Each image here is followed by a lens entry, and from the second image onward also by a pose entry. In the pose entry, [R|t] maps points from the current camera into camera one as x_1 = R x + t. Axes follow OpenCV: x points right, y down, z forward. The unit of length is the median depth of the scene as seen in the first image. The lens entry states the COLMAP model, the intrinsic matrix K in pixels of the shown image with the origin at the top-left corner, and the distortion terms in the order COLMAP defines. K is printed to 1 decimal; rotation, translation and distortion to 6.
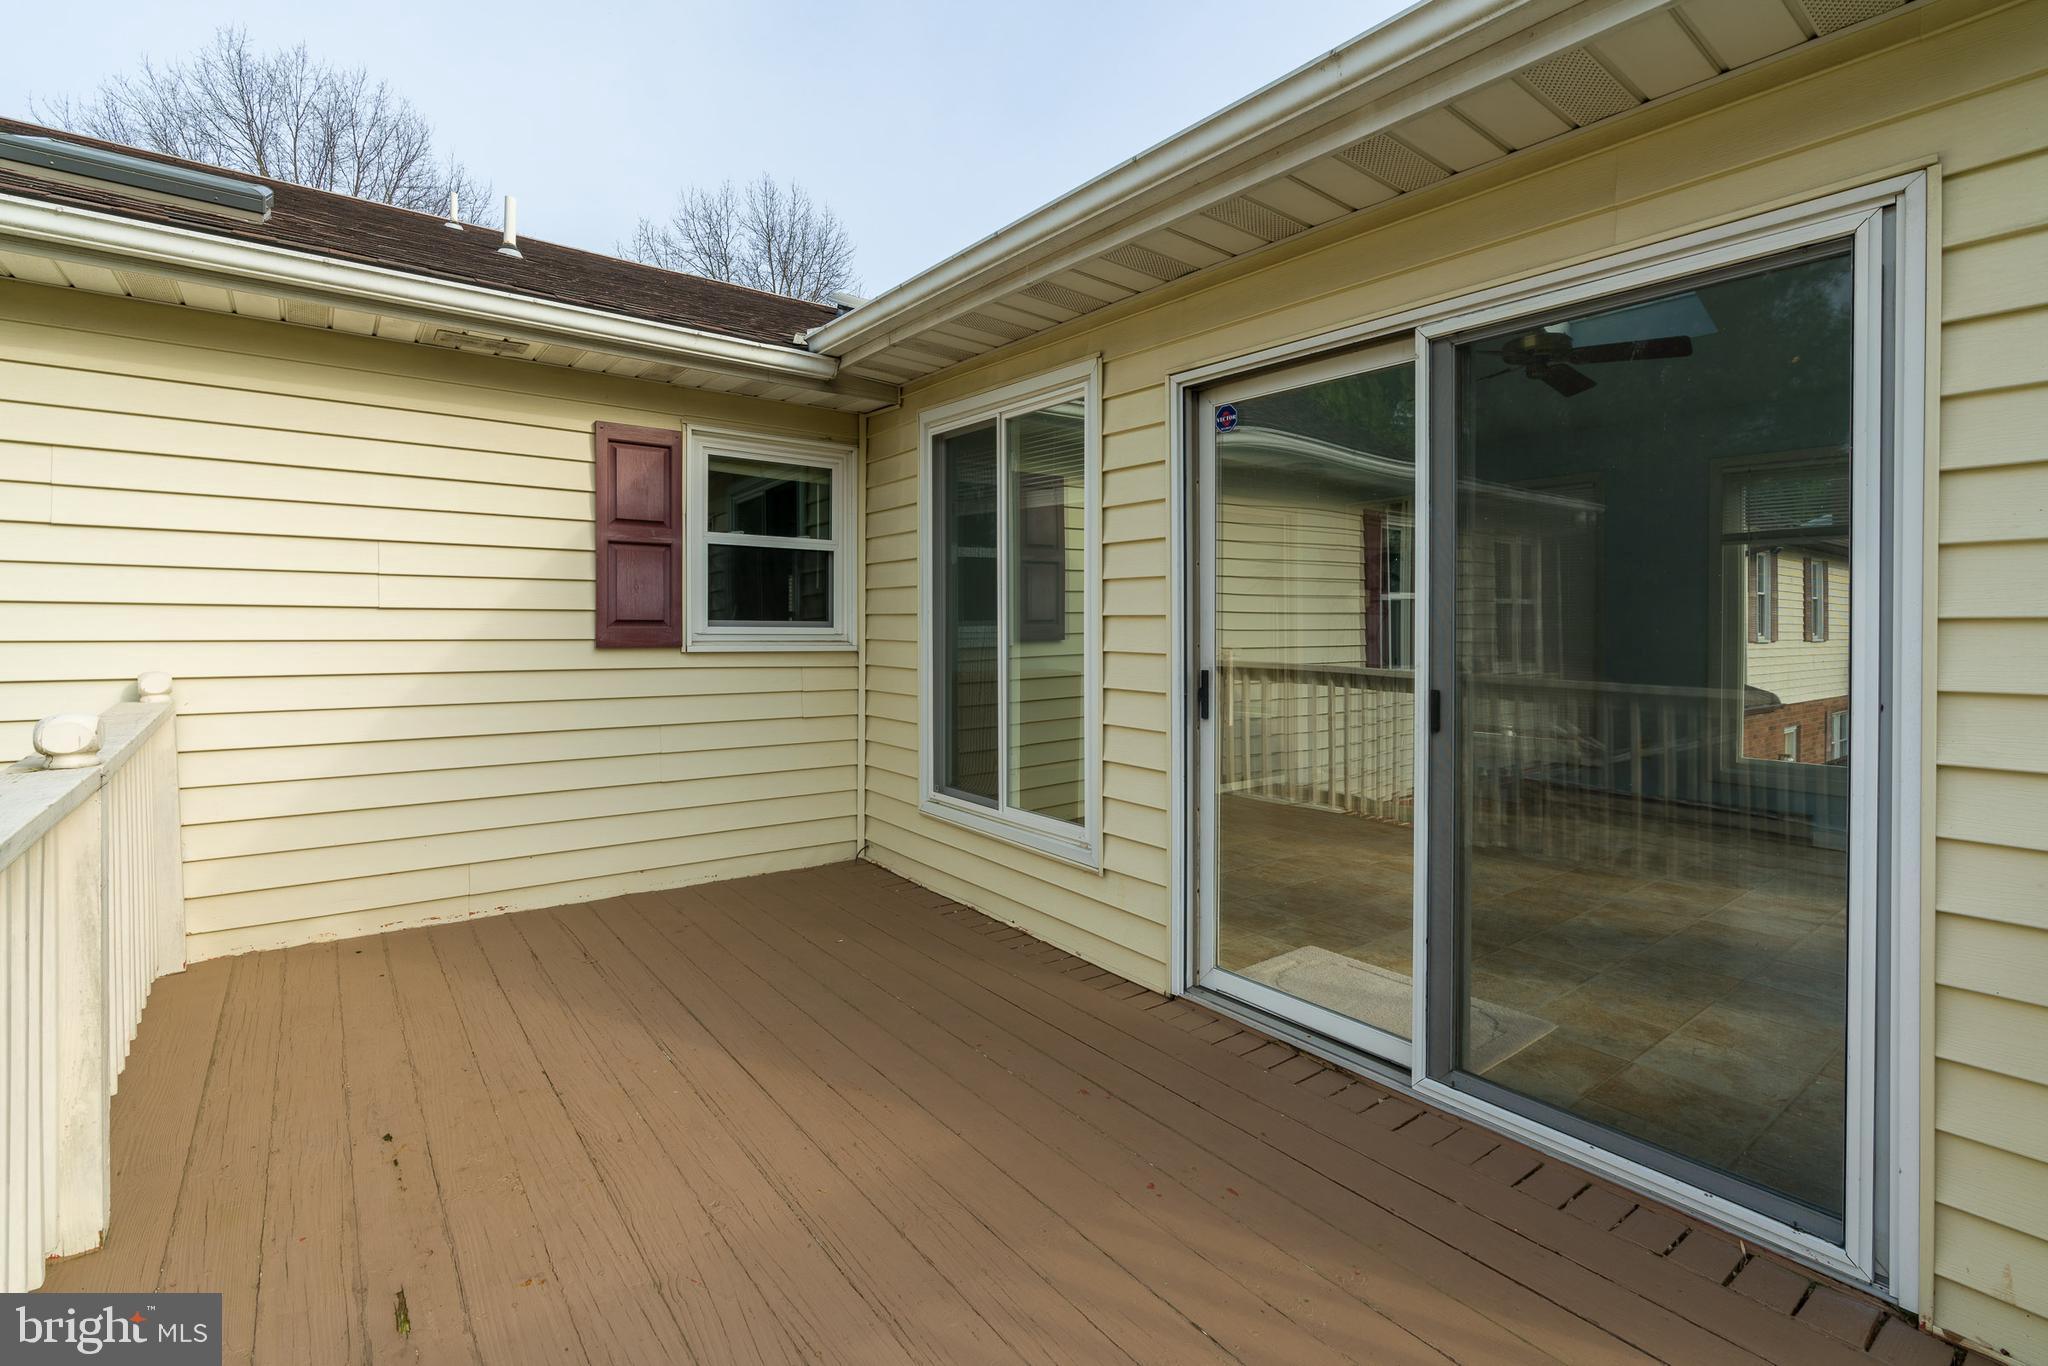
lens RADIAL K [[924.6, 0, 1030.9], [0, 924.6, 633.6], [0, 0, 1]] dist [-0.001732, 0.004241]
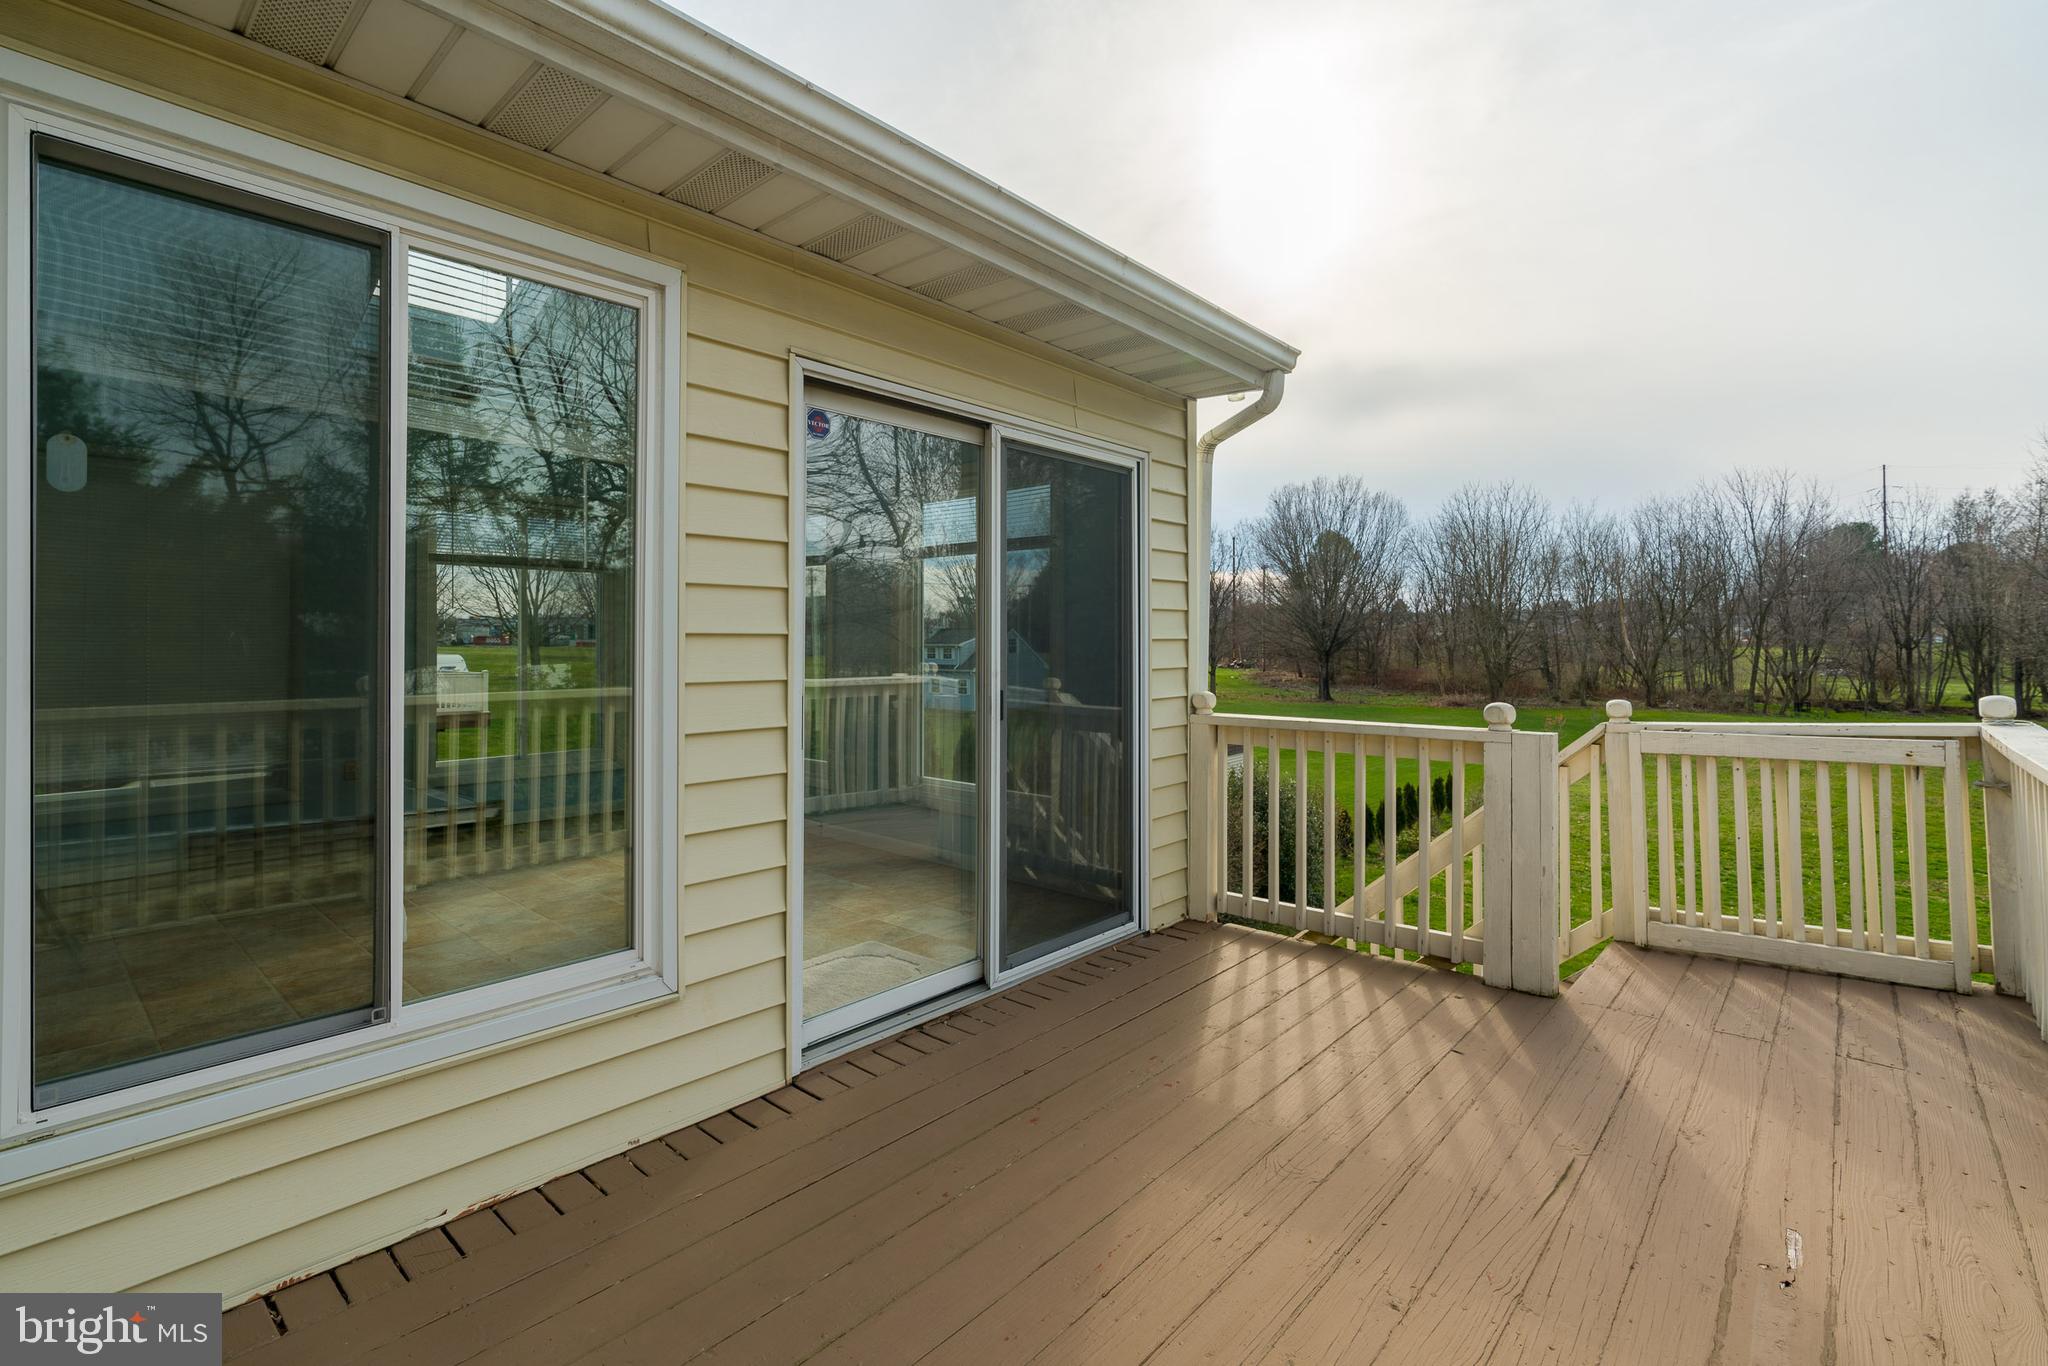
lens RADIAL K [[924.6, 0, 1030.9], [0, 924.6, 633.6], [0, 0, 1]] dist [-0.001732, 0.004241]
pose [[-0.174259, -0.002883, 0.984696, -0.810588], [0.004037, 0.999985, 0.003642, -0.025145], [-0.984692, 0.004610, -0.174245, 1.036039]]
